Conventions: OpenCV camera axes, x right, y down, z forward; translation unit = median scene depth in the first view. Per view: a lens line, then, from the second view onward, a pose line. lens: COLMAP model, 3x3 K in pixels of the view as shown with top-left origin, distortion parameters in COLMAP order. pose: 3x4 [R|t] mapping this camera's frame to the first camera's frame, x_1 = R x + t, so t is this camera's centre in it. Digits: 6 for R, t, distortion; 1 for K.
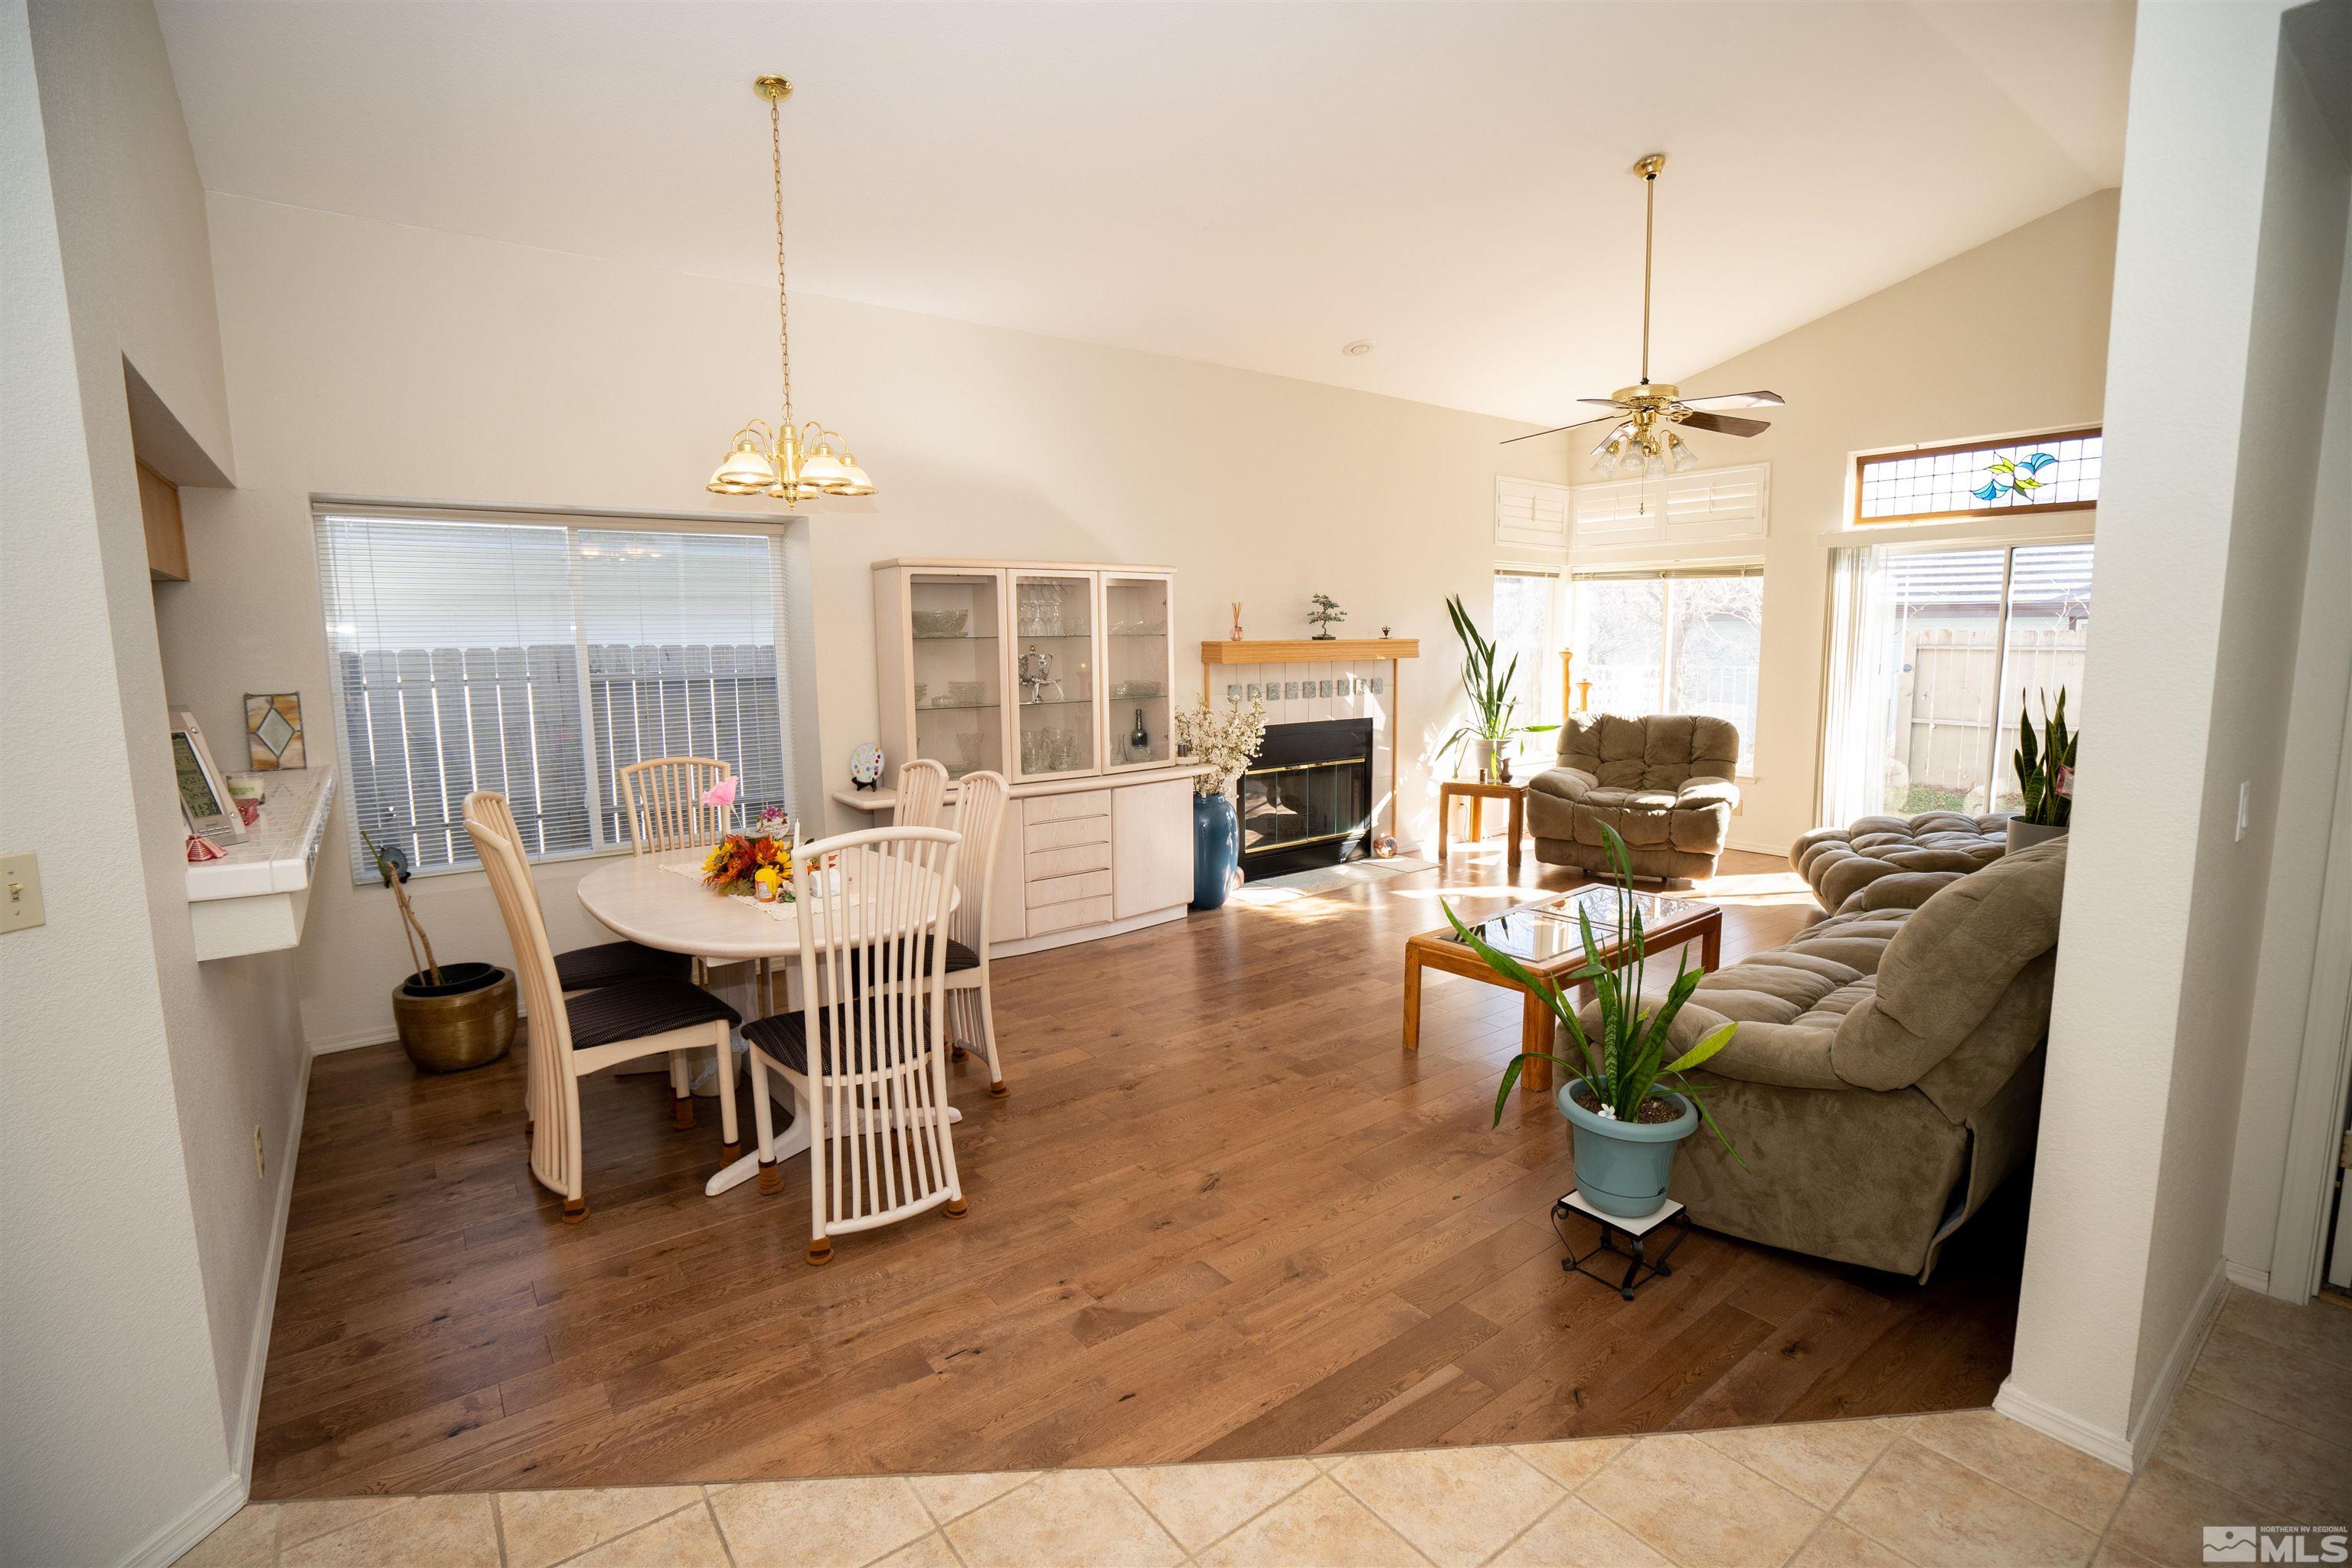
lens RADIAL K [[1071.9, 0, 1176.0], [0, 1071.9, 784.0], [0, 0, 1]] dist [-0.022110, -0.000022]
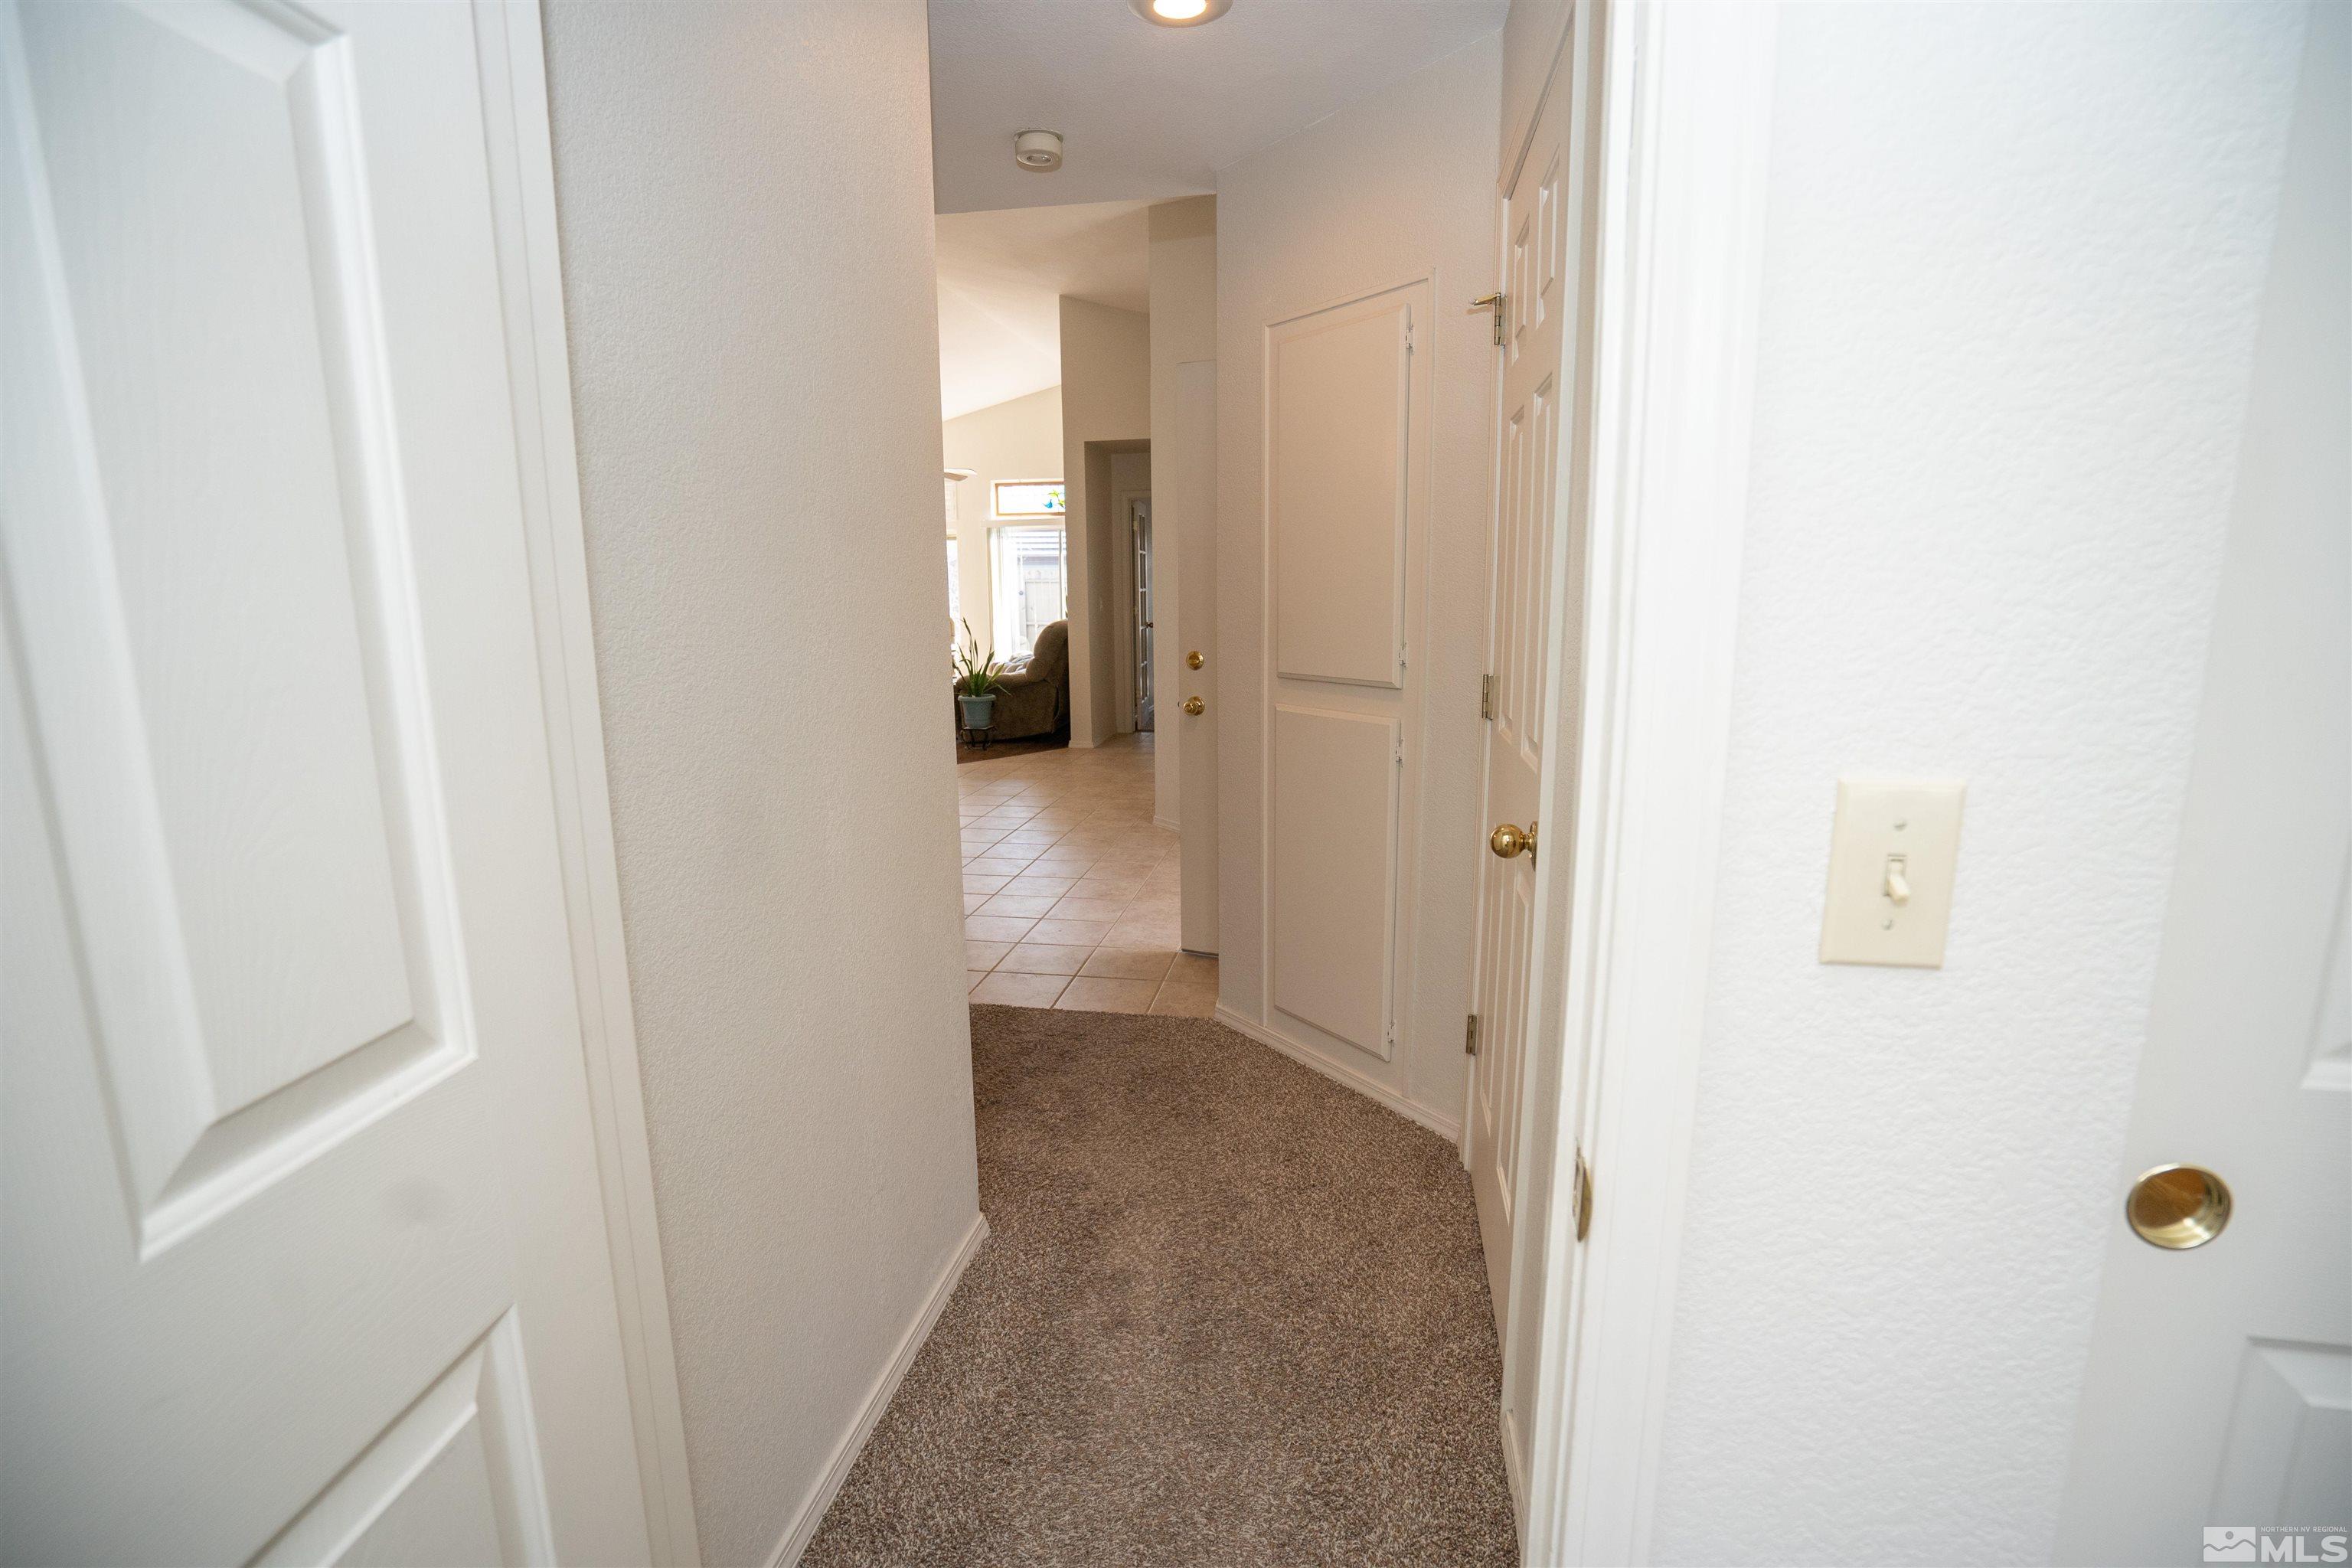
lens RADIAL K [[1071.9, 0, 1176.0], [0, 1071.9, 784.0], [0, 0, 1]] dist [-0.022110, -0.000022]
pose [[0.730474, -0.116745, 0.672888, -0.551558], [0.085930, 0.993162, 0.079028, 0.134204], [-0.677513, 0.000094, 0.735510, -0.744928]]
